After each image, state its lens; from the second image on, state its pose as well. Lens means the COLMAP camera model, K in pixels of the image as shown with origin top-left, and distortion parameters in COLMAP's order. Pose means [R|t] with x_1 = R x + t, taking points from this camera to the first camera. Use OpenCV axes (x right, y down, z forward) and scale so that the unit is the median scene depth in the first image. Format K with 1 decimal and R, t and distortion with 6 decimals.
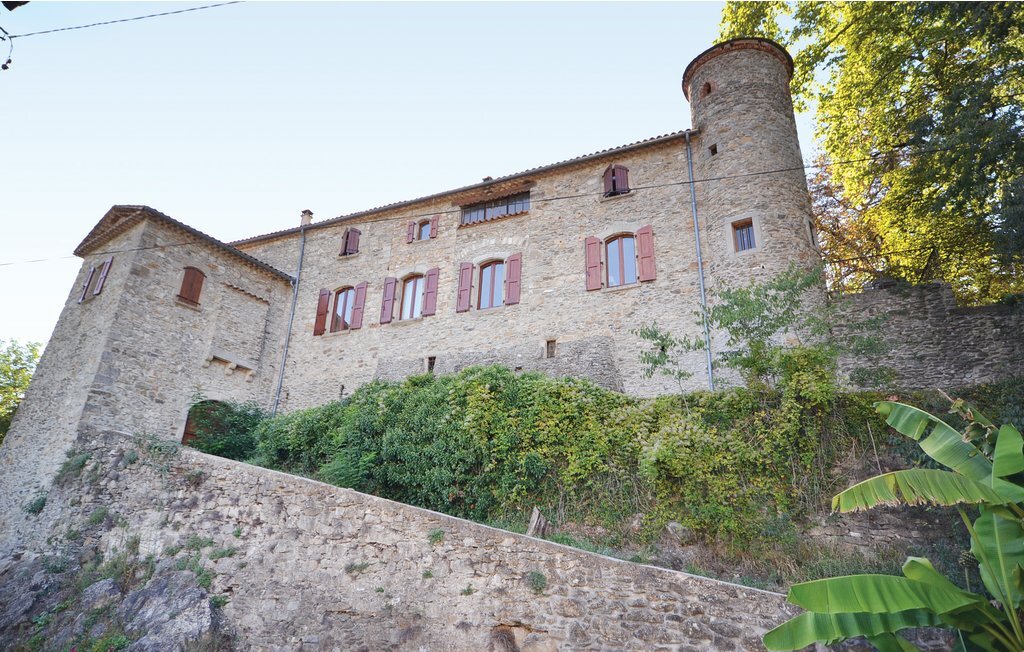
lens RADIAL K [[650.1, 0, 513.2], [0, 650.1, 329.9], [0, 0, 1]] dist [0.019361, 0.004292]
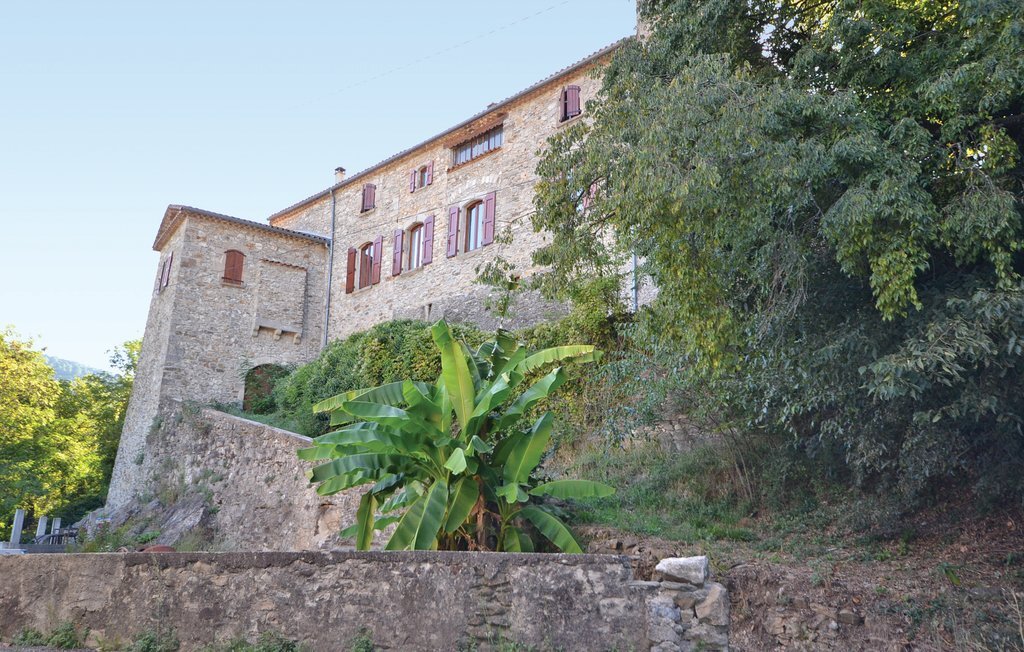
lens RADIAL K [[891.0, 0, 511.9], [0, 891.0, 323.5], [0, 0, 1]] dist [0.002508, -0.005674]
pose [[0.936363, -0.115480, -0.331495, 0.455464], [0.152593, 0.984353, 0.088115, -0.032901], [0.316132, -0.133091, 0.939333, -0.306939]]
